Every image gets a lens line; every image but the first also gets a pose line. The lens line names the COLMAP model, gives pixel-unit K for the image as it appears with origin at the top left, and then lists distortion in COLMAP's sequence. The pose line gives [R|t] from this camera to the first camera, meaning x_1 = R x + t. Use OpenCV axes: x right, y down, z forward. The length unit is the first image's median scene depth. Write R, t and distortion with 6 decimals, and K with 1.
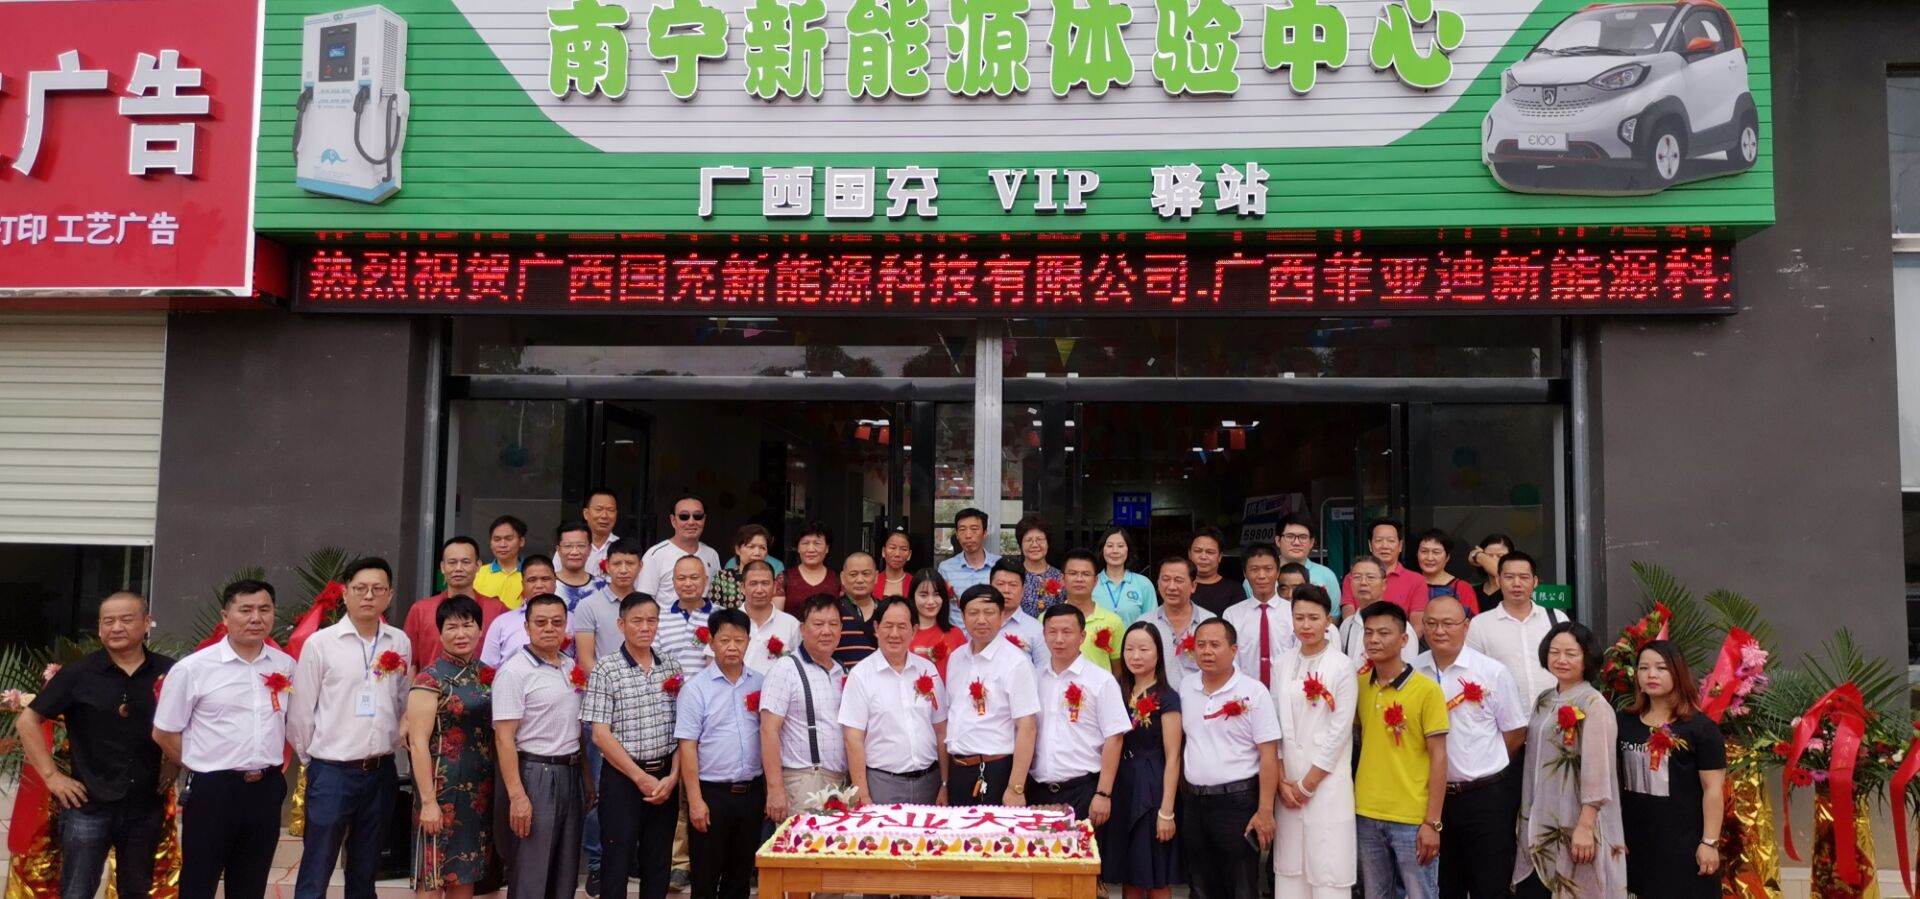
lens RADIAL K [[1436.2, 0, 944.2], [0, 1436.2, 454.6], [0, 0, 1]] dist [0.088053, -0.102230]
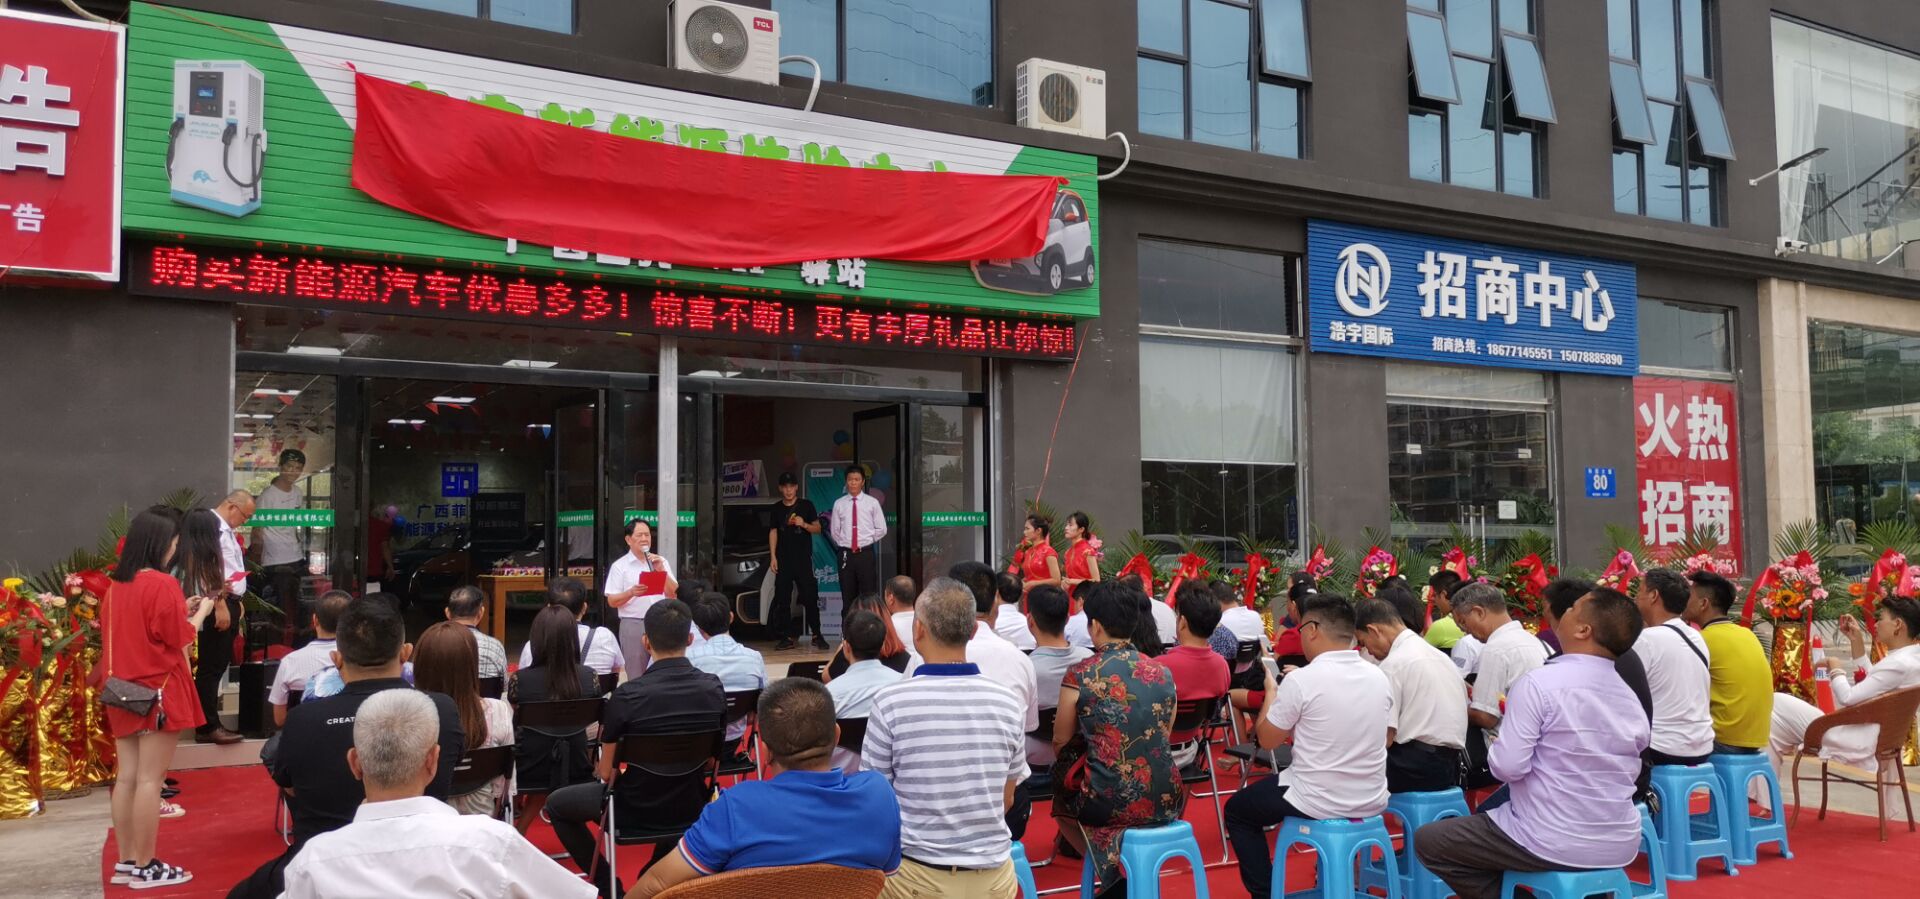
lens RADIAL K [[1436.2, 0, 944.2], [0, 1436.2, 454.6], [0, 0, 1]] dist [0.088053, -0.102230]
pose [[0.830894, 0.015529, 0.556213, -0.598878], [-0.027473, 0.999536, 0.013134, 0.000952], [-0.555751, -0.026194, 0.830936, -0.416370]]
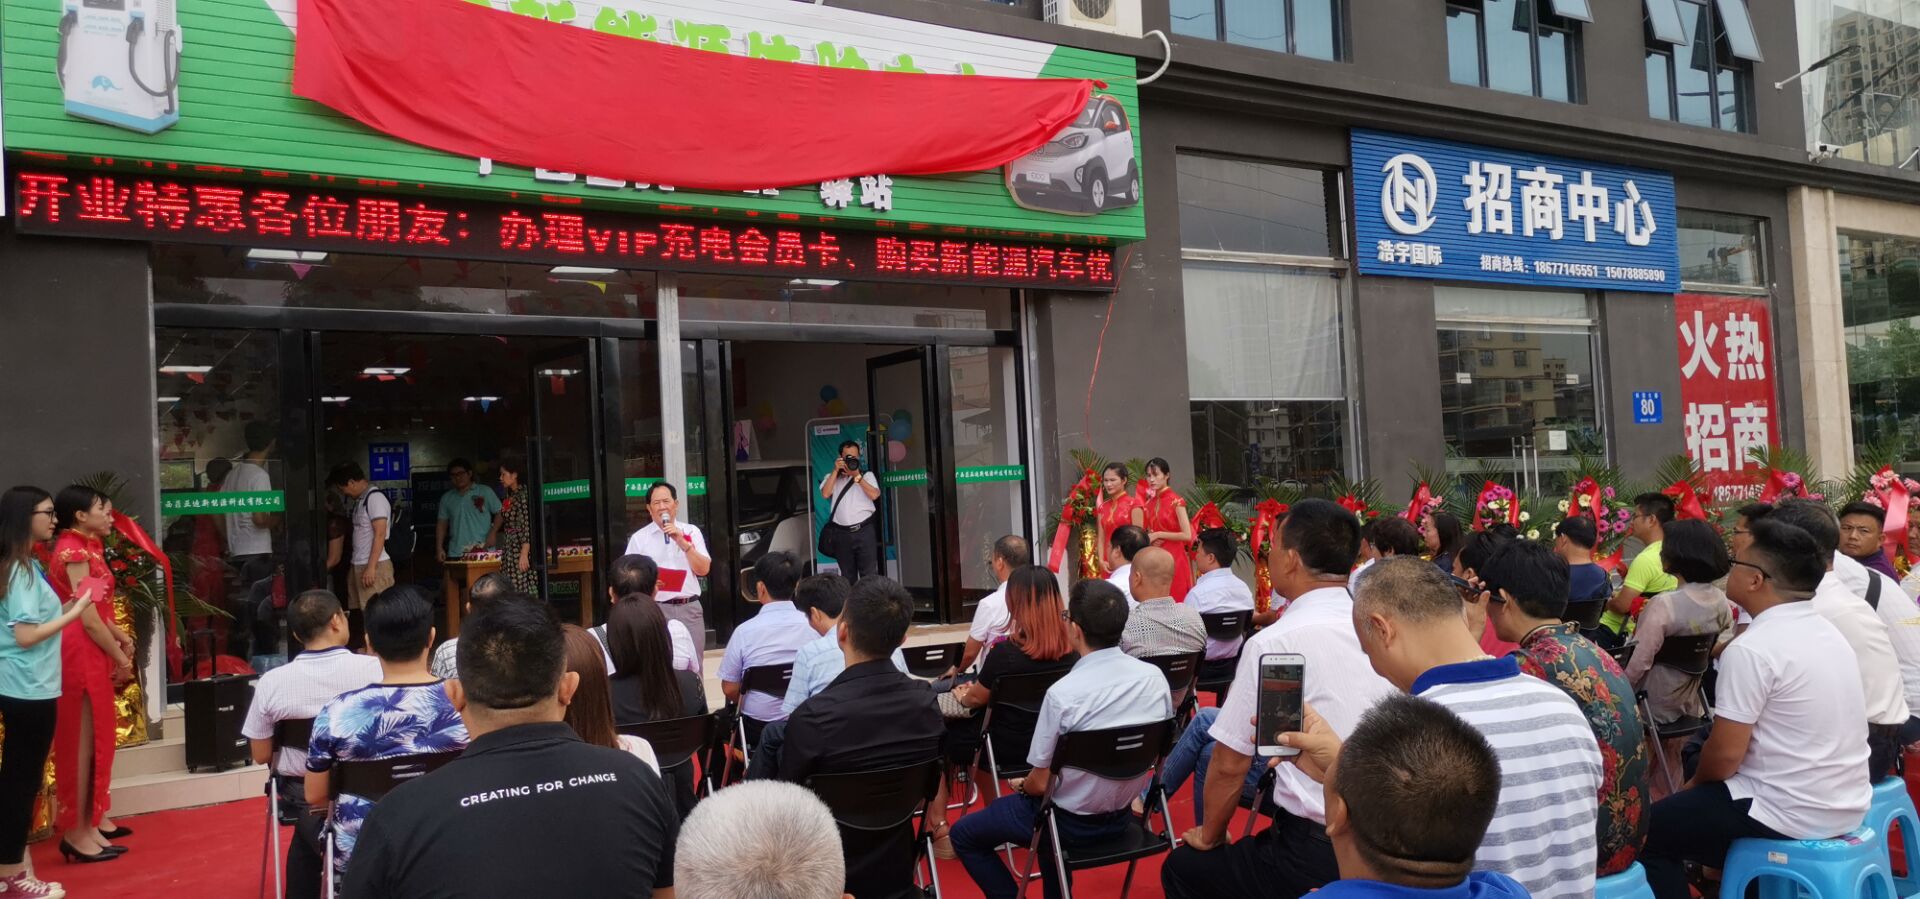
lens RADIAL K [[1436.2, 0, 944.2], [0, 1436.2, 454.6], [0, 0, 1]] dist [0.088053, -0.102230]
pose [[0.797088, -0.032338, 0.602996, -0.589602], [0.012971, 0.999252, 0.036442, 0.024637], [-0.603723, -0.021226, 0.796911, -0.173583]]
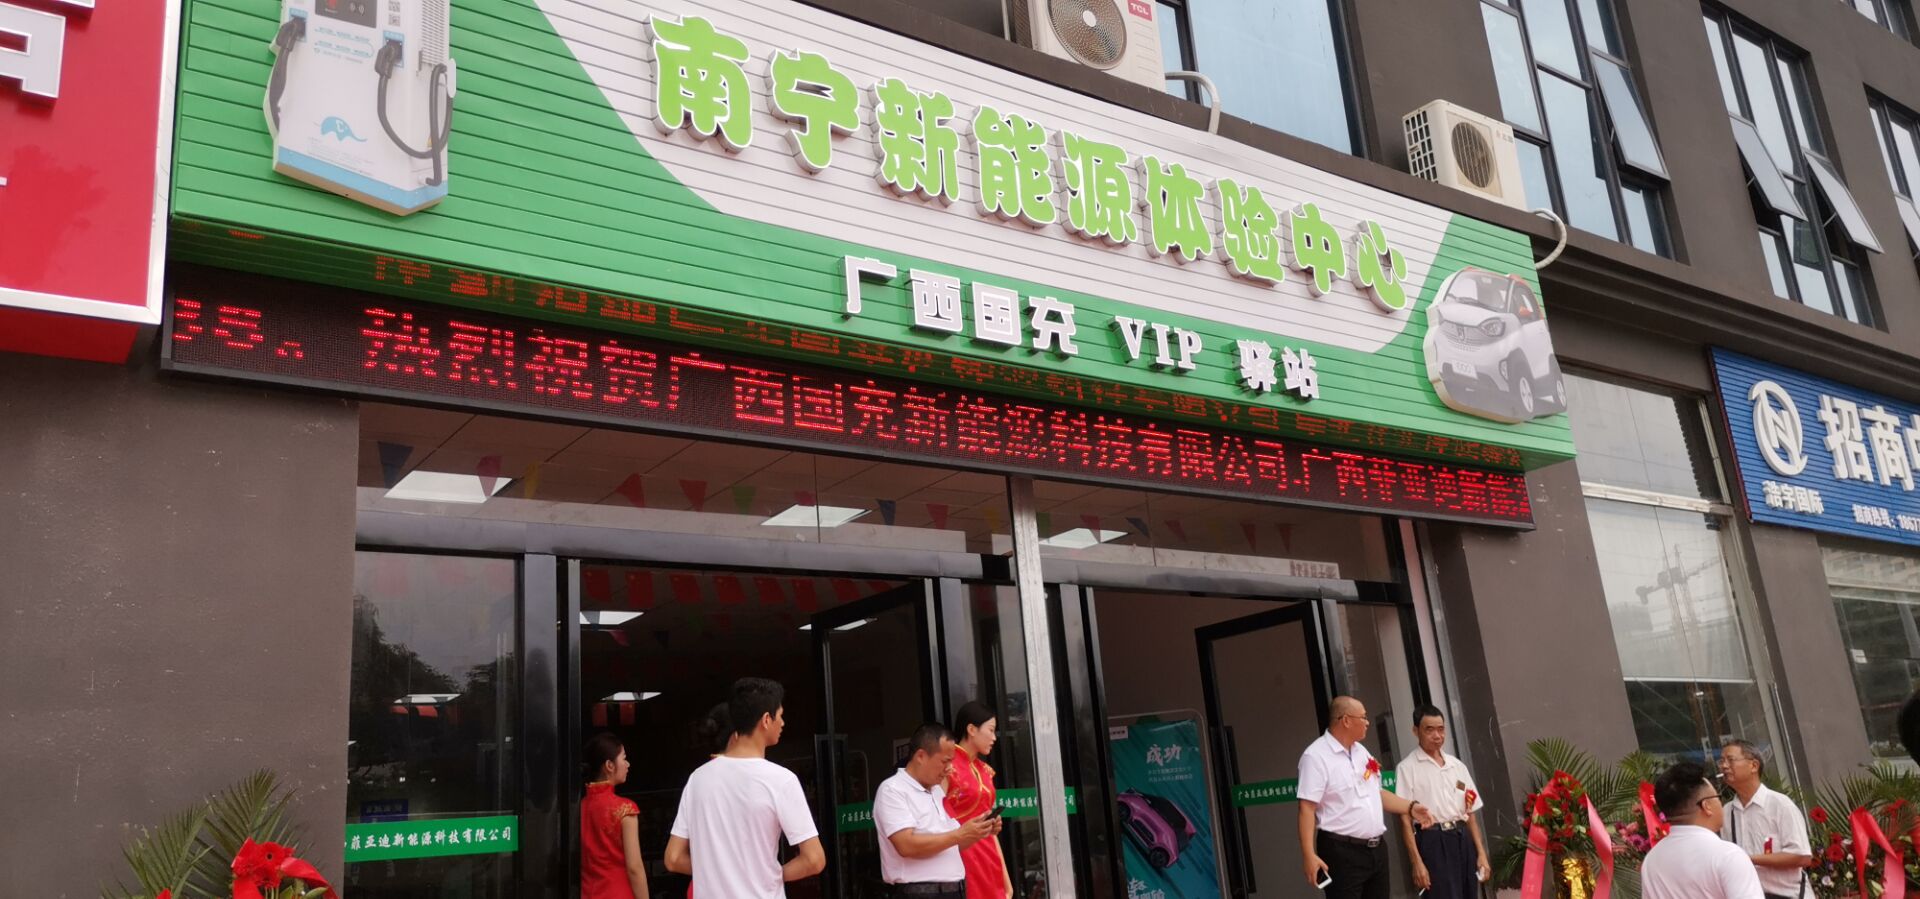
lens RADIAL K [[1436.2, 0, 944.2], [0, 1436.2, 454.6], [0, 0, 1]] dist [0.088053, -0.102230]
pose [[0.758798, 0.102852, 0.643154, -0.624207], [0.041186, 0.977900, -0.204976, 0.071536], [-0.650023, 0.182024, 0.737792, 0.405955]]
